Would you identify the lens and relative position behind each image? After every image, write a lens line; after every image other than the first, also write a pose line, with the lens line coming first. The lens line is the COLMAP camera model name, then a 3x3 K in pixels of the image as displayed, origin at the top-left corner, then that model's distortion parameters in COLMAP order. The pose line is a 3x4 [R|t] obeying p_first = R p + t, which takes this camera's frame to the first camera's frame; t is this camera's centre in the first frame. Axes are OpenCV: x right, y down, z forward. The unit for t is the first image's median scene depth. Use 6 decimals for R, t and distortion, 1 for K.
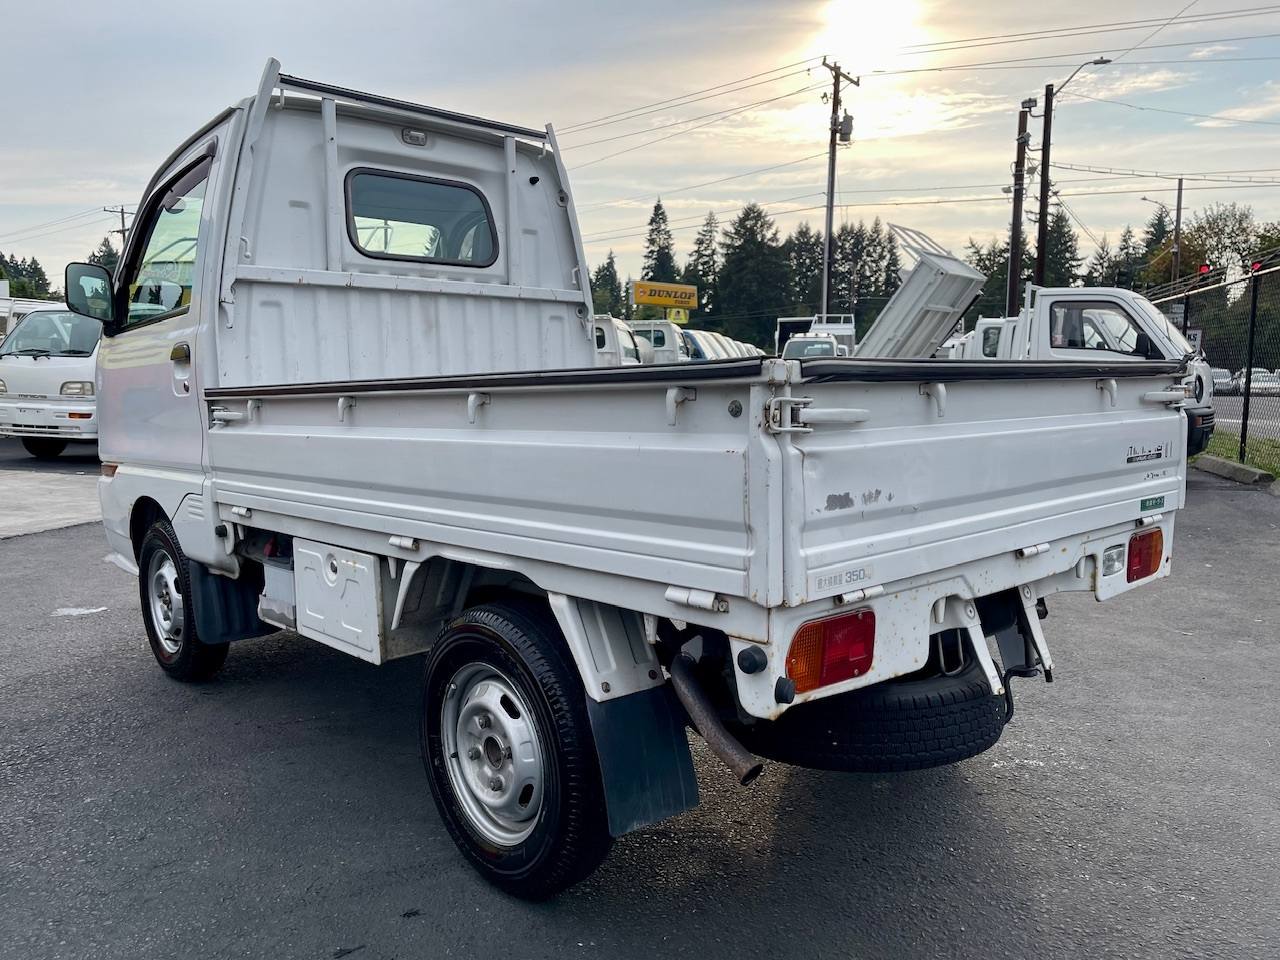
lens RADIAL K [[988.0, 0, 638.4], [0, 988.0, 471.0], [0, 0, 1]] dist [0.061262, -0.090135]
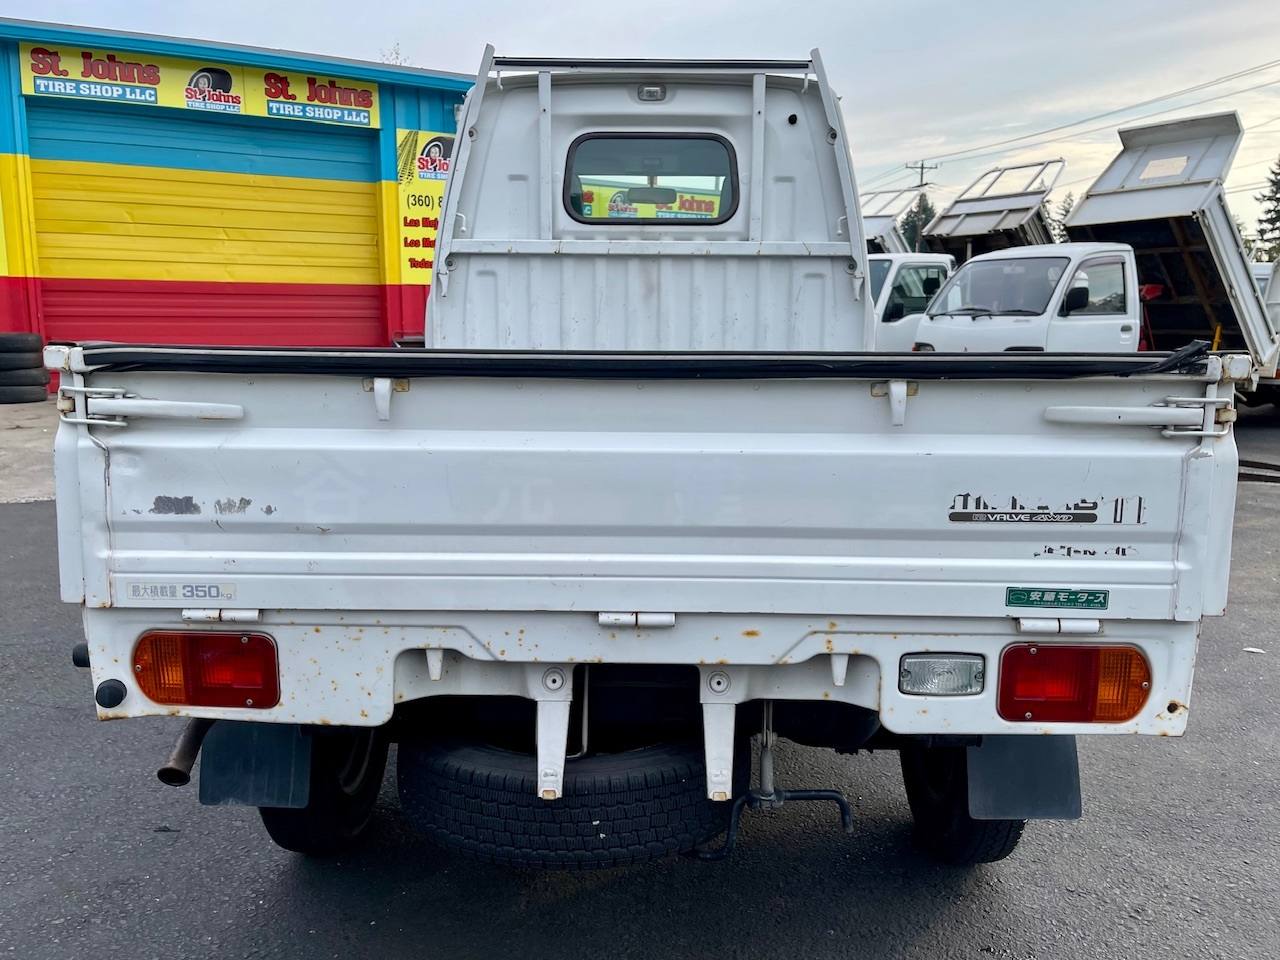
lens RADIAL K [[988.0, 0, 631.2], [0, 988.0, 495.8], [0, 0, 1]] dist [0.061262, -0.090135]
pose [[0.717698, 0.127520, -0.684579, 0.487612], [-0.076813, 0.991588, 0.104179, -0.045171], [0.692105, -0.022184, 0.721456, 0.280053]]
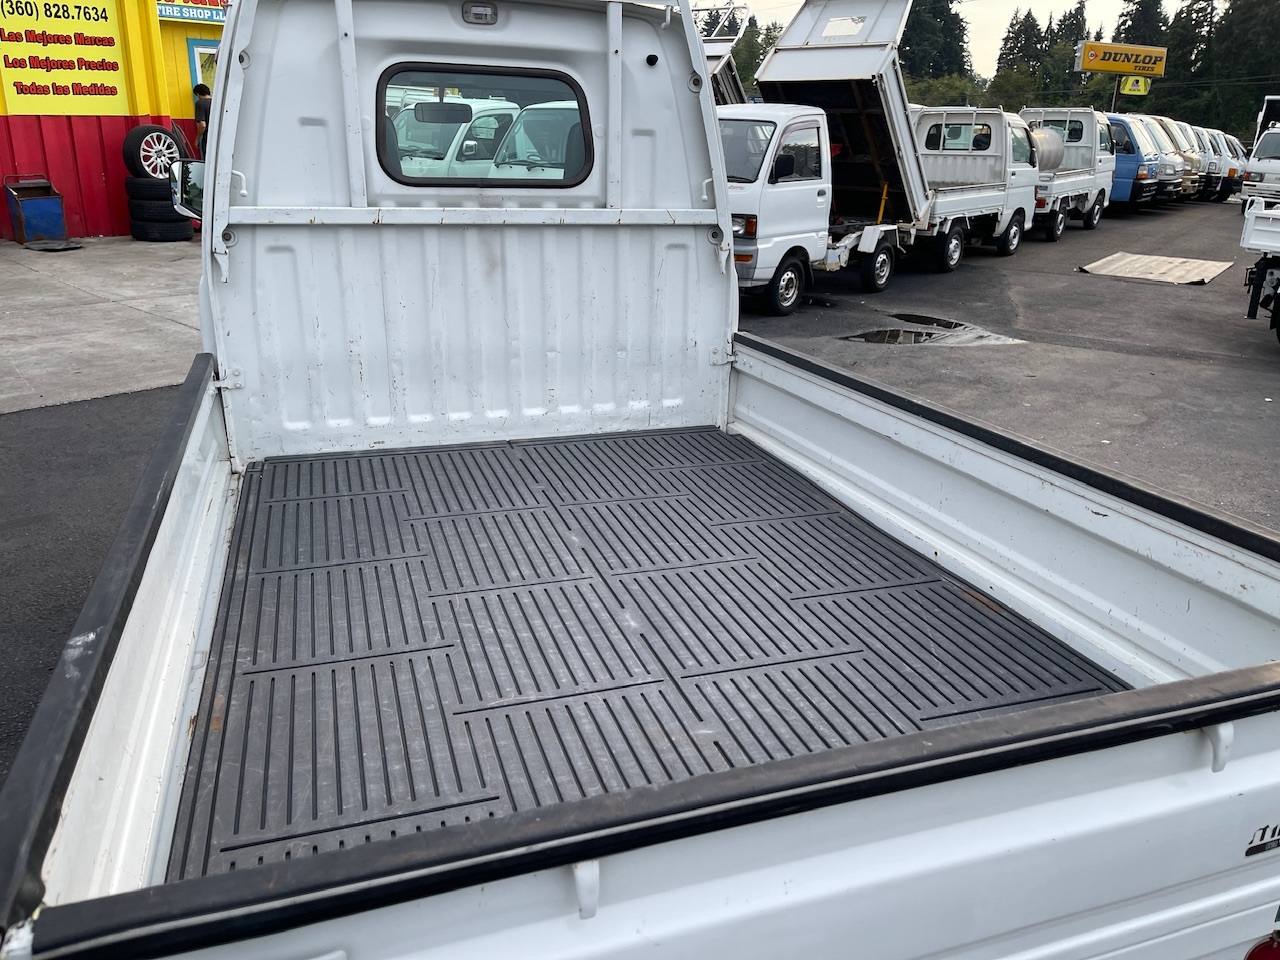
lens RADIAL K [[988.0, 0, 641.3], [0, 988.0, 449.4], [0, 0, 1]] dist [0.061262, -0.090135]
pose [[0.916363, 0.153086, -0.369923, 0.229109], [-0.073456, 0.972610, 0.220532, -0.192279], [0.393551, -0.174915, 0.902509, 0.298427]]
